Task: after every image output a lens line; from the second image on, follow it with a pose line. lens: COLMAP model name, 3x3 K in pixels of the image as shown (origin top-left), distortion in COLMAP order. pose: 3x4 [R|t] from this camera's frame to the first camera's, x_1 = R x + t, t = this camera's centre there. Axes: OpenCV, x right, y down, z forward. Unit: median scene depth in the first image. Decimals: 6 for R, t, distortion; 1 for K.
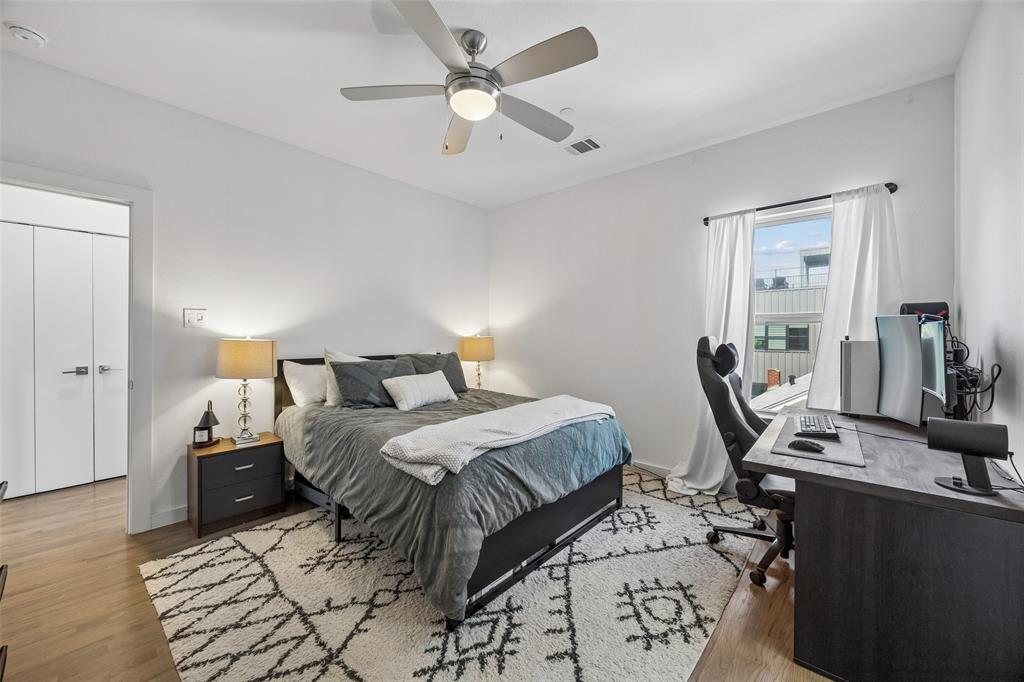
lens RADIAL K [[389.3, 0, 509.4], [0, 389.3, 336.3], [0, 0, 1]] dist [-0.002599, -0.000214]
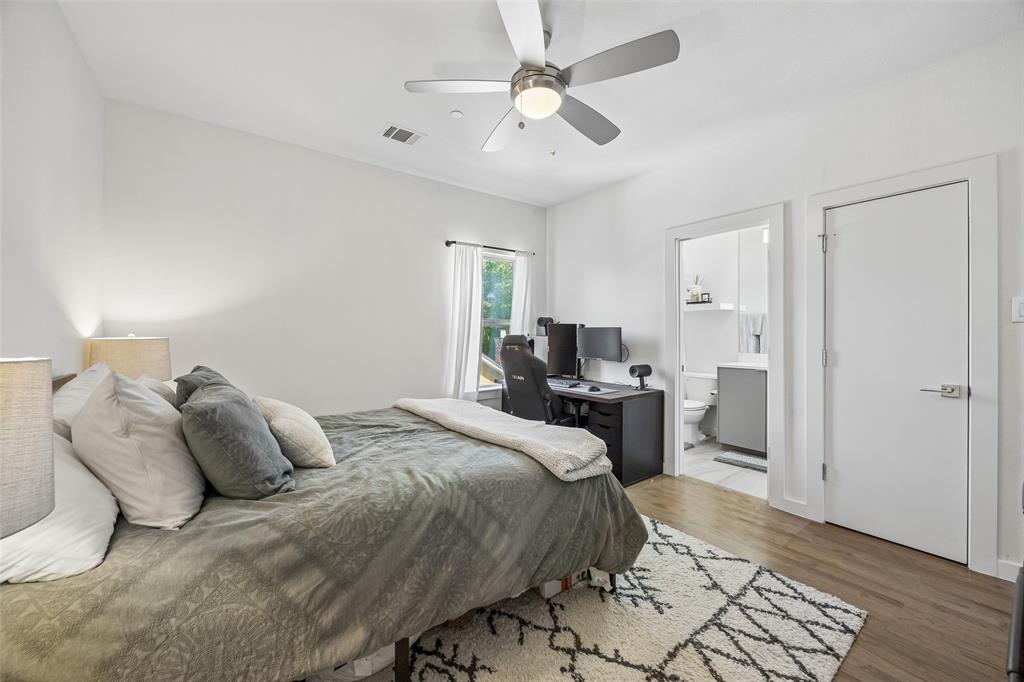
lens RADIAL K [[389.3, 0, 509.5], [0, 389.3, 341.9], [0, 0, 1]] dist [-0.002599, -0.000214]
pose [[0.208011, -0.022724, 0.977862, -1.338221], [0.011763, 0.999716, 0.020730, -0.002762], [-0.978056, 0.007191, 0.208219, 1.072117]]
